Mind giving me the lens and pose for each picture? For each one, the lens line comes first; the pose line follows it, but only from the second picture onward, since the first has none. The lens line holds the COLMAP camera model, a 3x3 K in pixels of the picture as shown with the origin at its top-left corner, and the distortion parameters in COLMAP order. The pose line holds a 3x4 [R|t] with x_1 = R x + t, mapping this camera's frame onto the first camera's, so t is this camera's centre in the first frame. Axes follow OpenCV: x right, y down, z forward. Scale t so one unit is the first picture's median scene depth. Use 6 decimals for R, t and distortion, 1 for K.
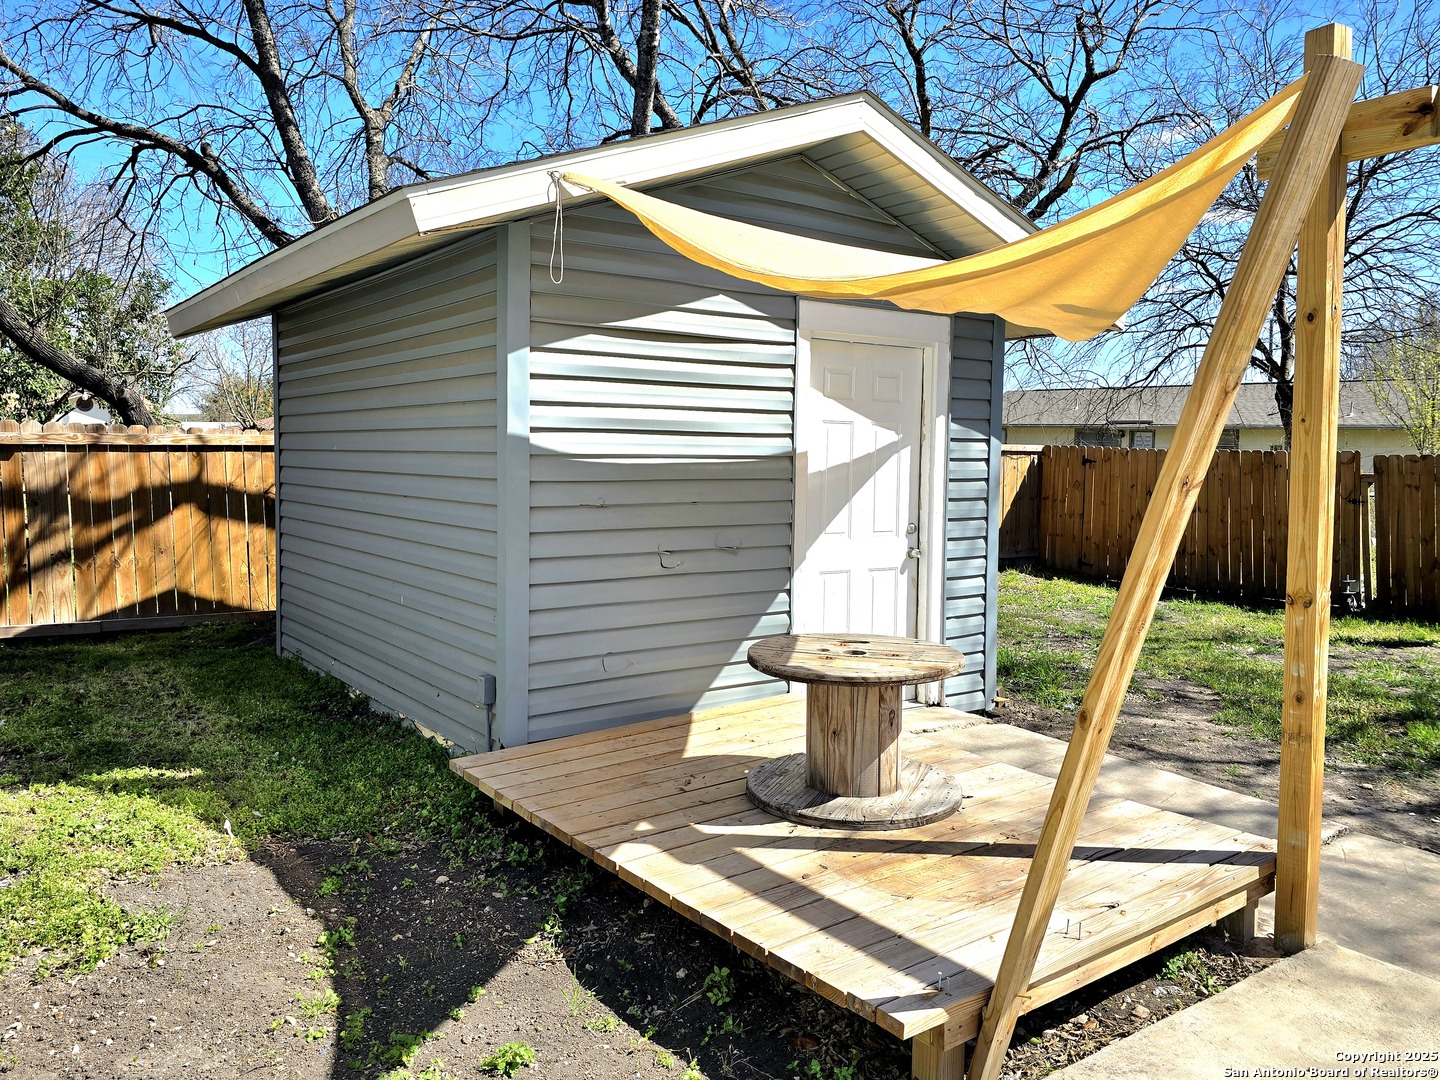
lens RADIAL K [[1066.3, 0, 721.9], [0, 1066.3, 507.0], [0, 0, 1]] dist [0.108170, -0.139677]
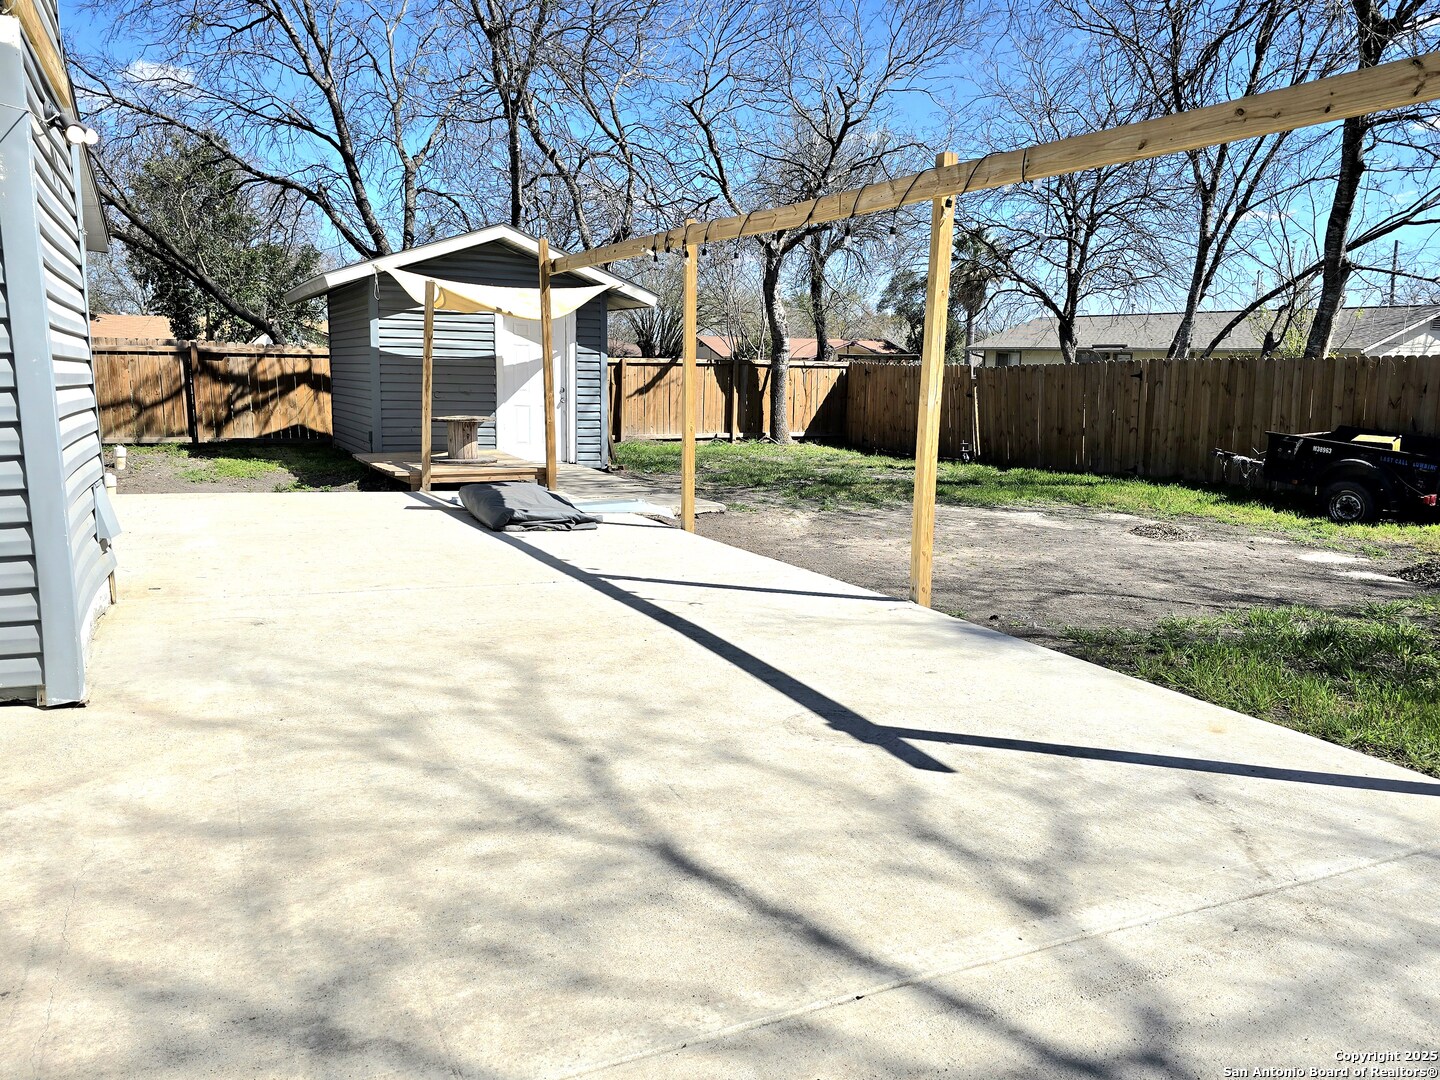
lens RADIAL K [[1055.5, 0, 720.0], [0, 1055.5, 540.0], [0, 0, 1]] dist [0.106733, -0.168910]
pose [[0.987590, 0.033072, -0.153534, 0.614923], [-0.017114, 0.994418, 0.104114, 0.068391], [0.156120, -0.100195, 0.982643, -0.909396]]
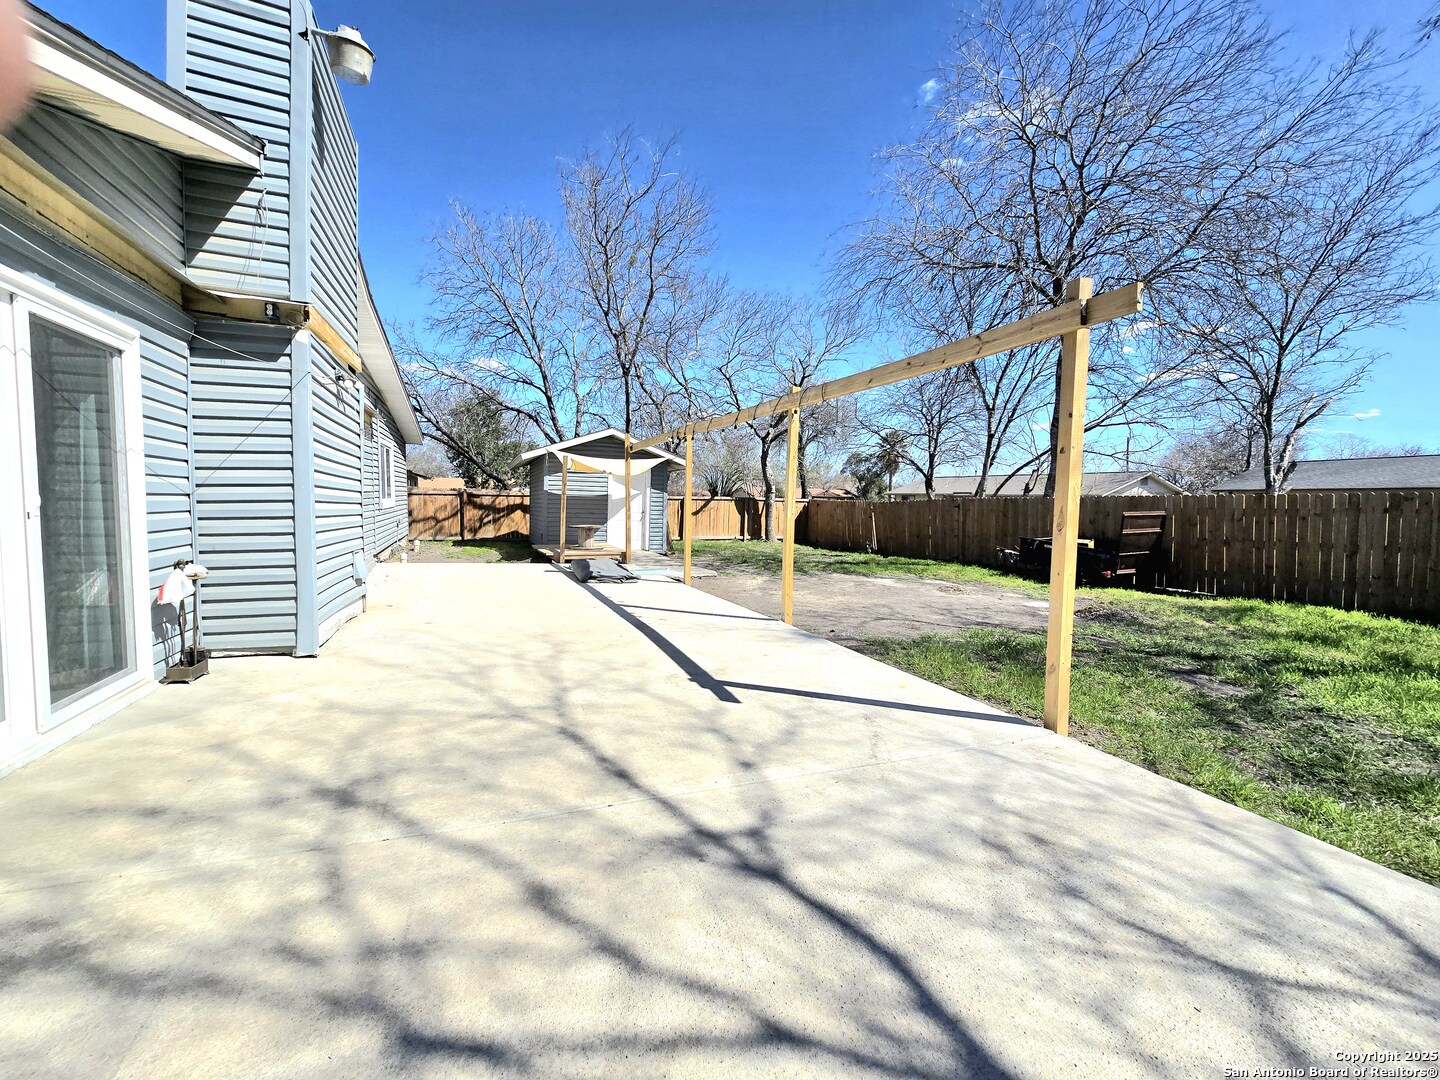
lens RADIAL K [[581.5, 0, 720.0], [0, 581.5, 540.0], [0, 0, 1]] dist [-0.030279, 0.000031]
pose [[0.972374, 0.025122, -0.232072, 0.738280], [-0.024519, 0.999684, 0.005484, 0.080244], [0.232137, 0.000358, 0.972683, -0.918636]]
